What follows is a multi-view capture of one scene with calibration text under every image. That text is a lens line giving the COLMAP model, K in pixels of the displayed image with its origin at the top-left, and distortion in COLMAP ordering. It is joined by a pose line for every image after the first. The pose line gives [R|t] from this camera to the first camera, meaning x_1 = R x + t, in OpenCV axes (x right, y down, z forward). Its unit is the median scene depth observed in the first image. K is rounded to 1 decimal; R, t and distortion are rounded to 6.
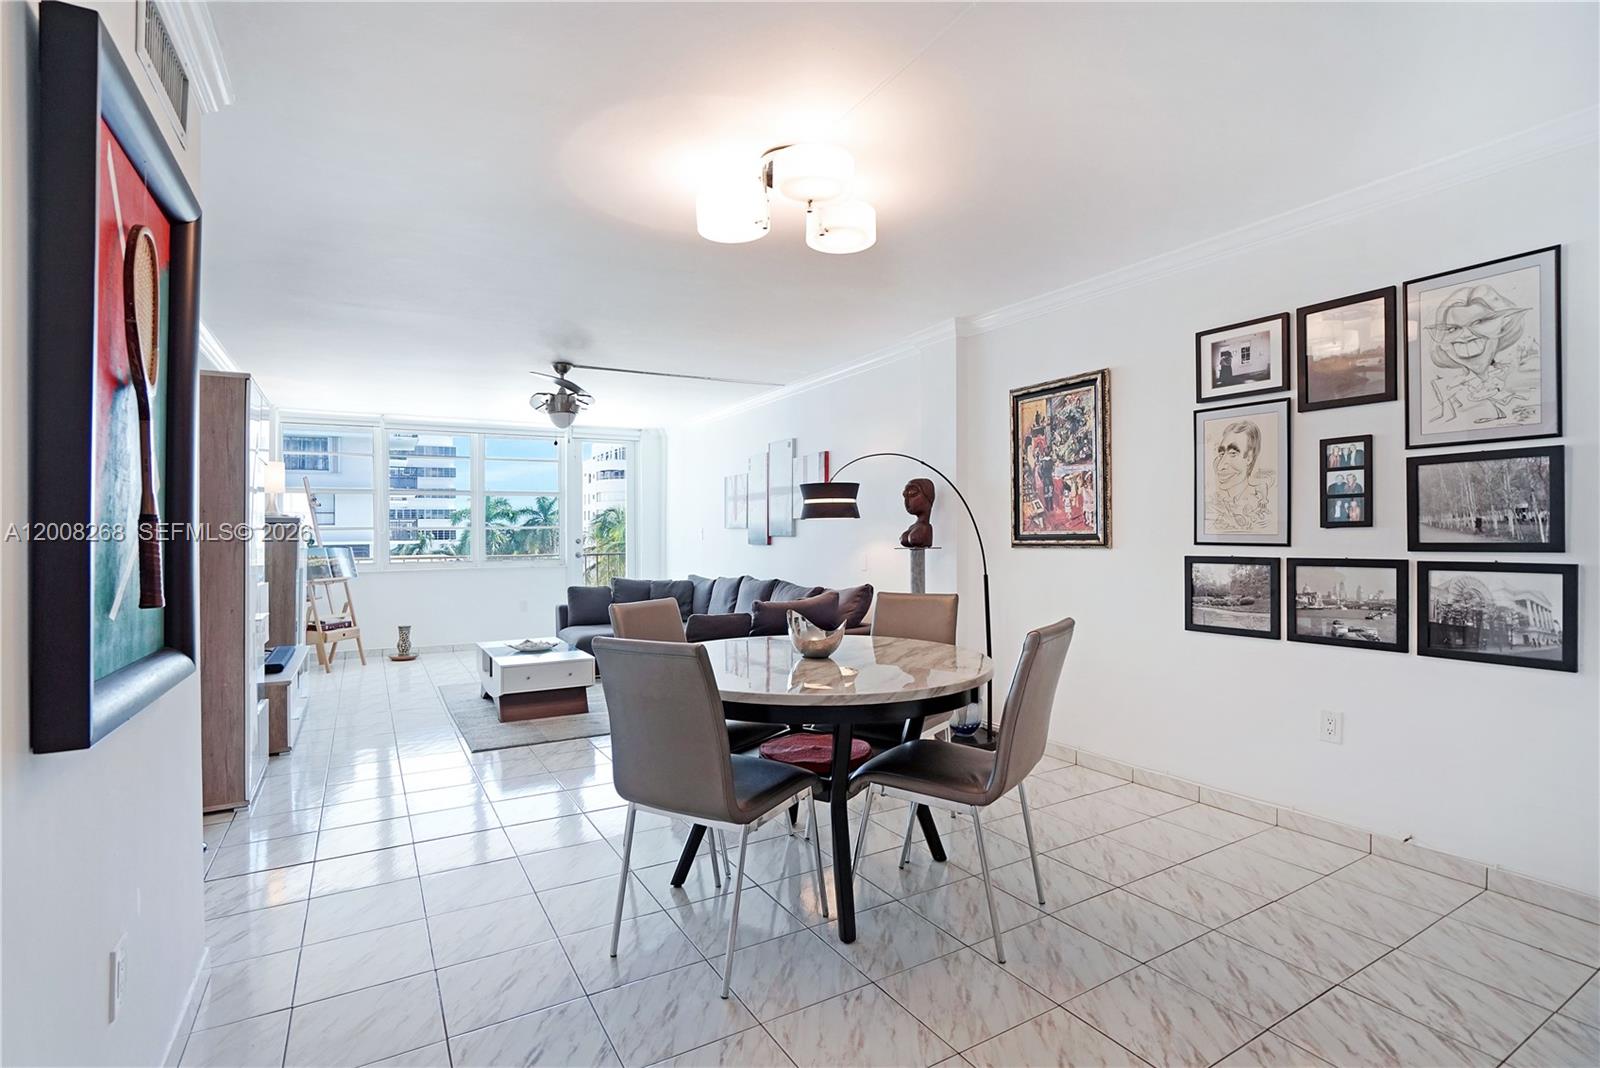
lens RADIAL K [[750.3, 0, 783.4], [0, 750.3, 508.2], [0, 0, 1]] dist [-0.030734, 0.002417]
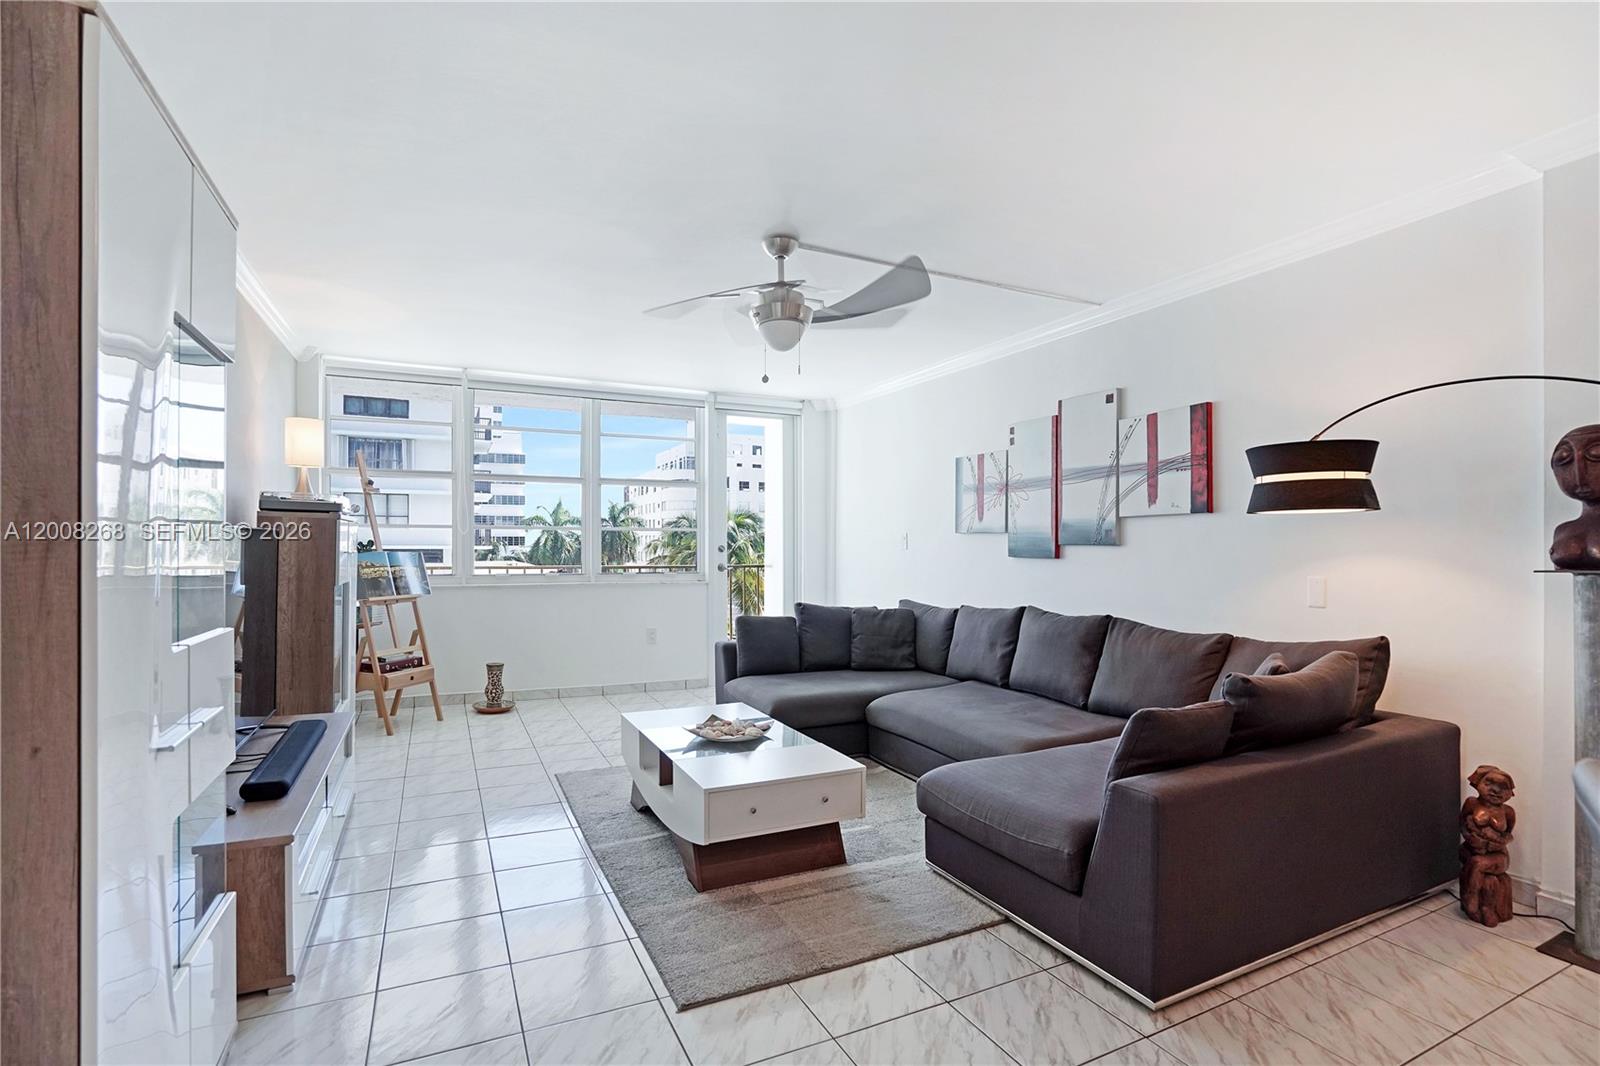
lens RADIAL K [[750.3, 0, 807.3], [0, 750.3, 541.5], [0, 0, 1]] dist [-0.030734, 0.002417]
pose [[0.998510, 0.015579, -0.052307, -0.185497], [-0.014029, 0.999455, 0.029868, 0.016590], [0.052744, -0.029090, 0.998184, 0.324208]]
